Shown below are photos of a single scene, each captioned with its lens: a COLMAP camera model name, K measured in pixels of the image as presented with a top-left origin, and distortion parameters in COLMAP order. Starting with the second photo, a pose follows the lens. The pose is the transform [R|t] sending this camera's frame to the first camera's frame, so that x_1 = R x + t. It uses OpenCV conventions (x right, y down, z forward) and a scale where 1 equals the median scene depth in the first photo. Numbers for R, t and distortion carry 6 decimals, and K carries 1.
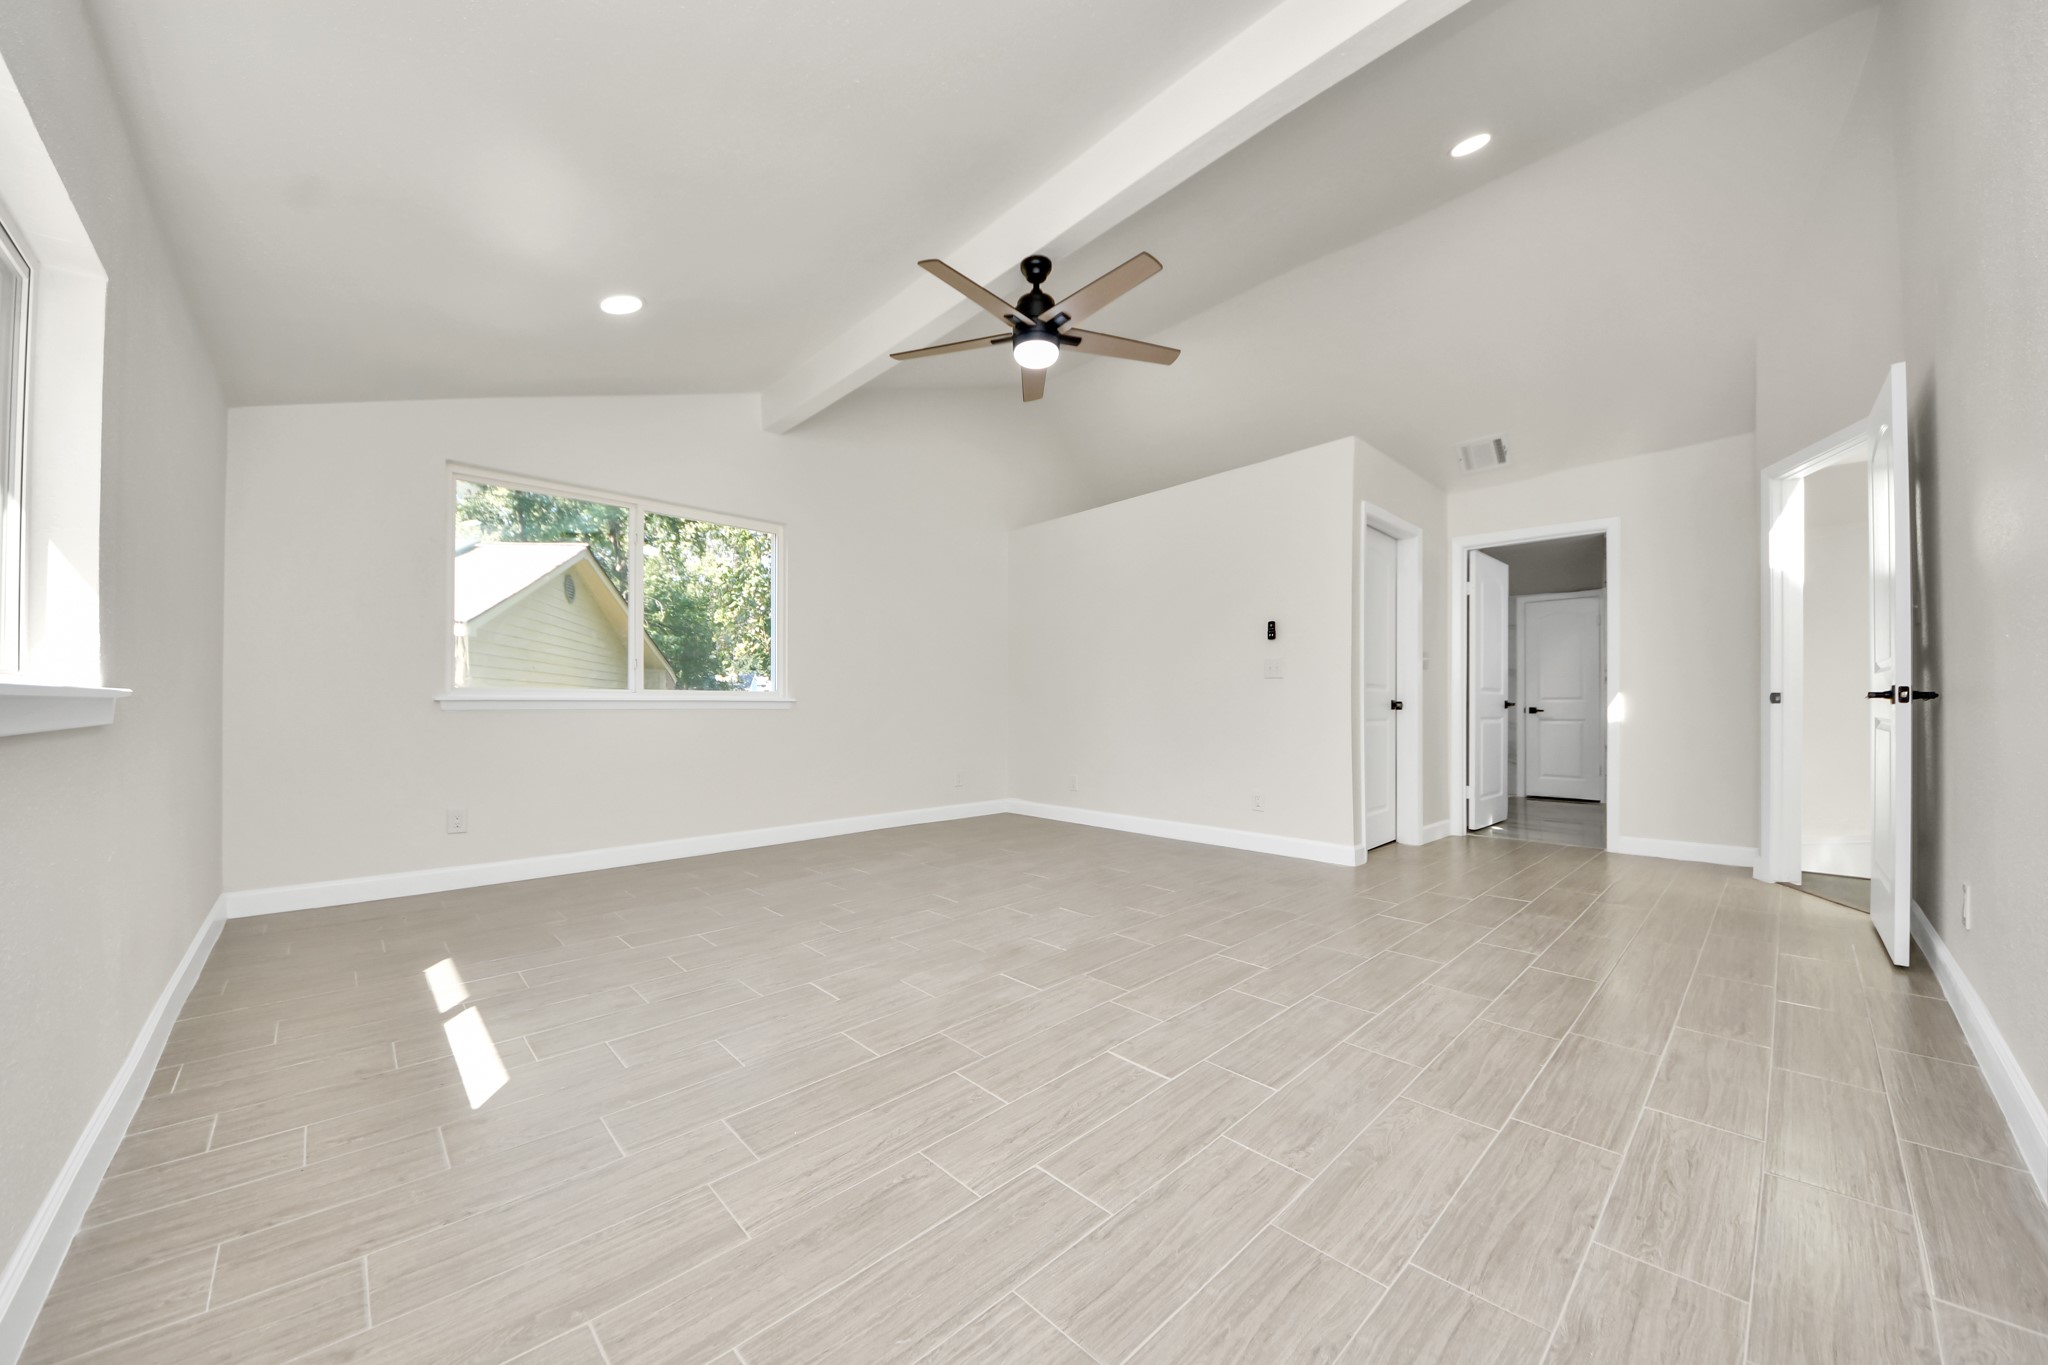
lens RADIAL K [[754.0, 0, 1021.6], [0, 754.0, 690.9], [0, 0, 1]] dist [-0.002076, -0.000515]
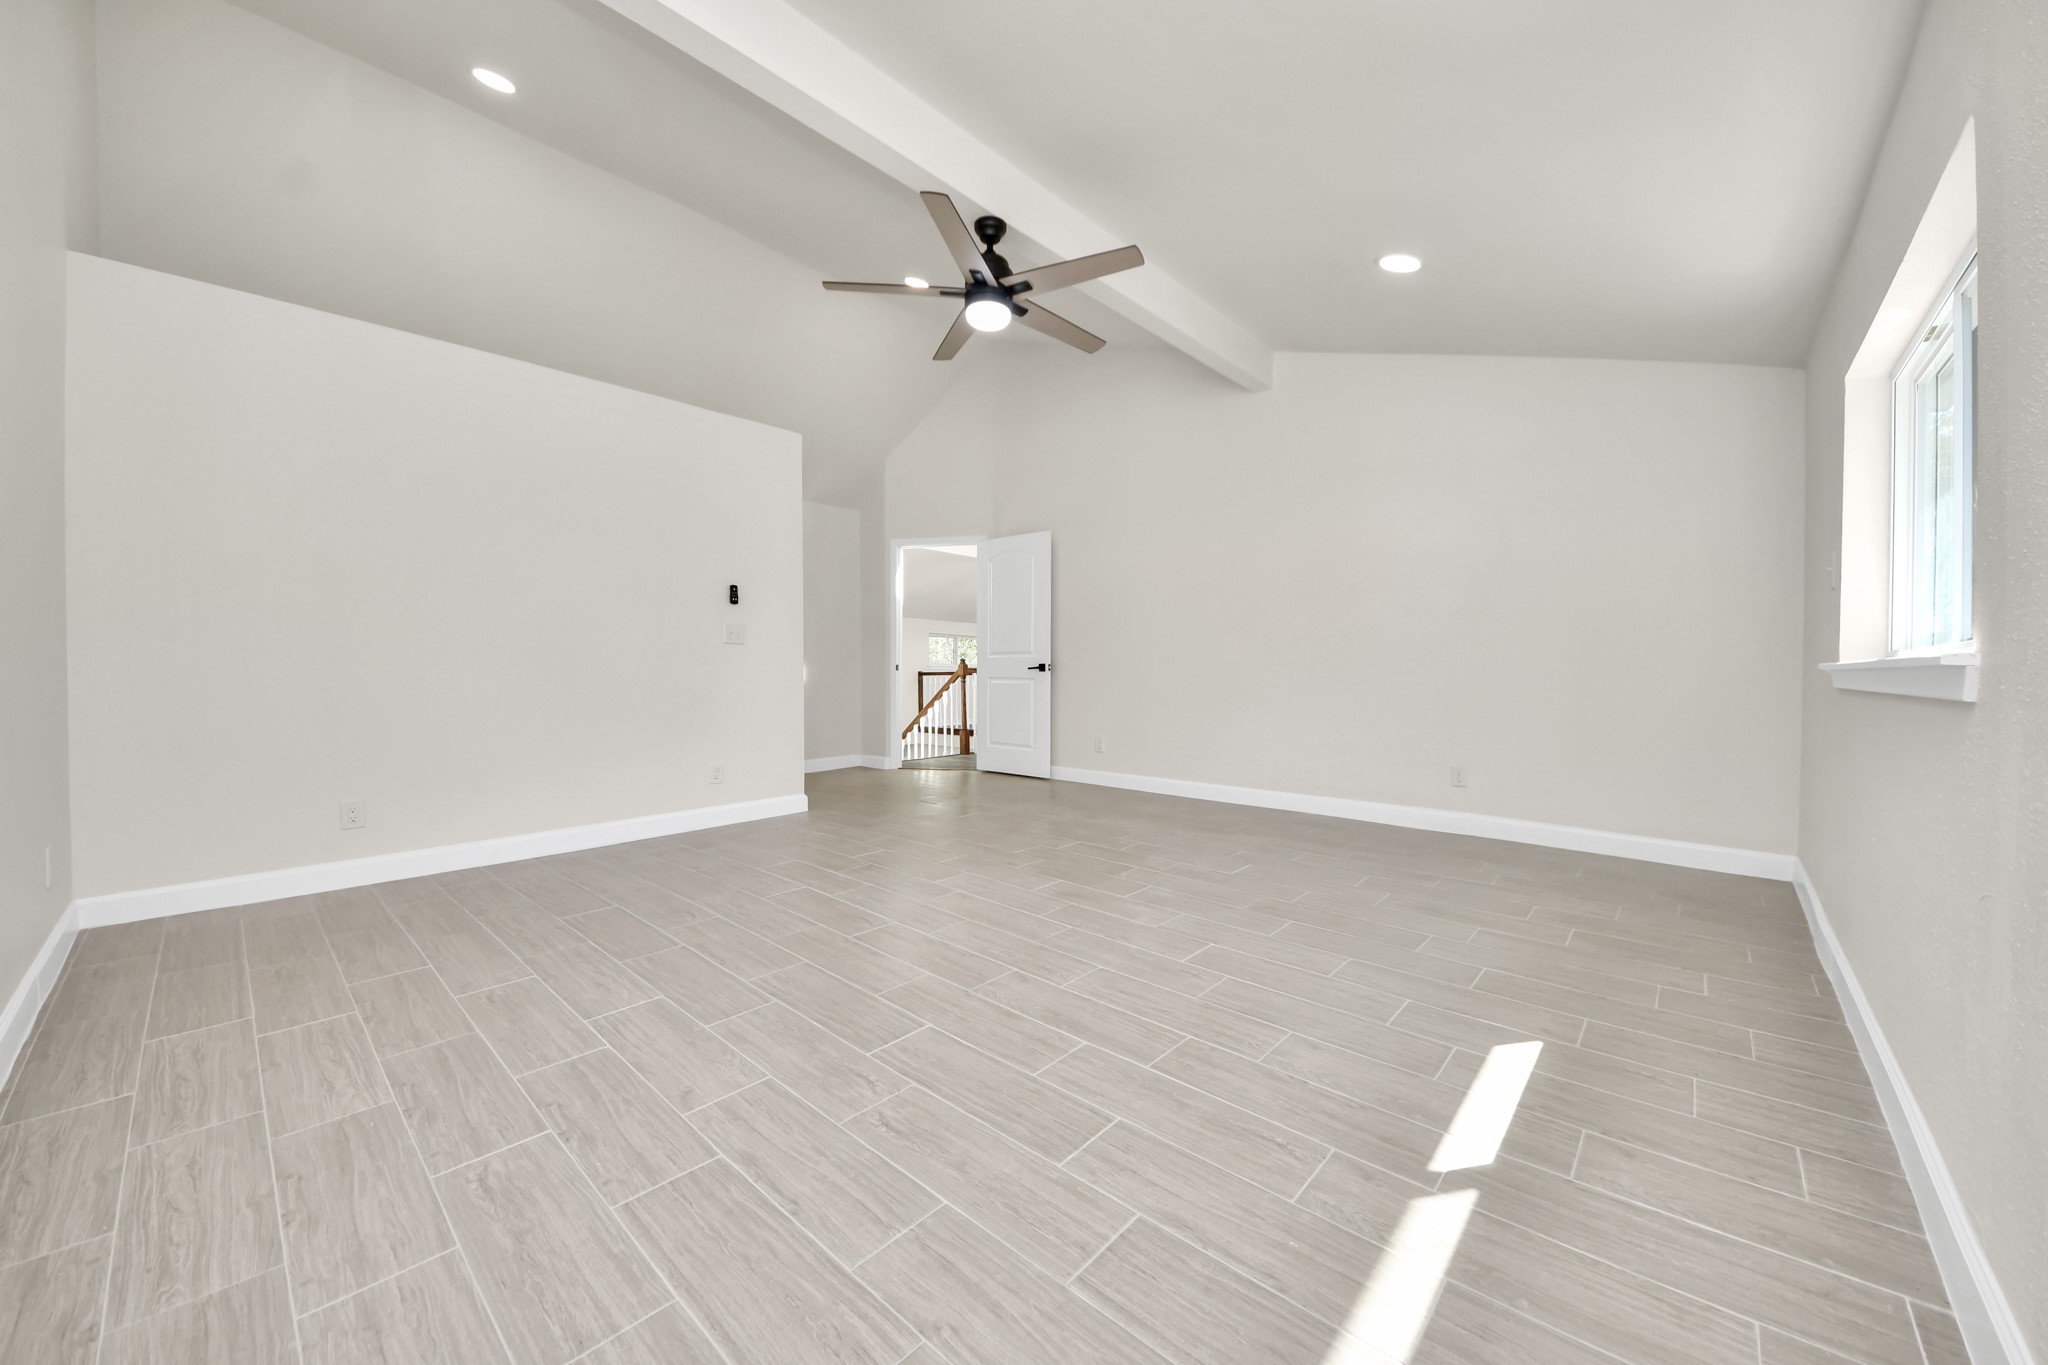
lens RADIAL K [[730.6, 0, 1024.0], [0, 730.6, 682.5], [0, 0, 1]] dist [-0.000119, 0.000045]
pose [[-0.080136, -0.019972, 0.996584, -1.452931], [-0.012167, 0.999744, 0.019057, 0.014662], [-0.996710, -0.010598, -0.080358, 1.558245]]
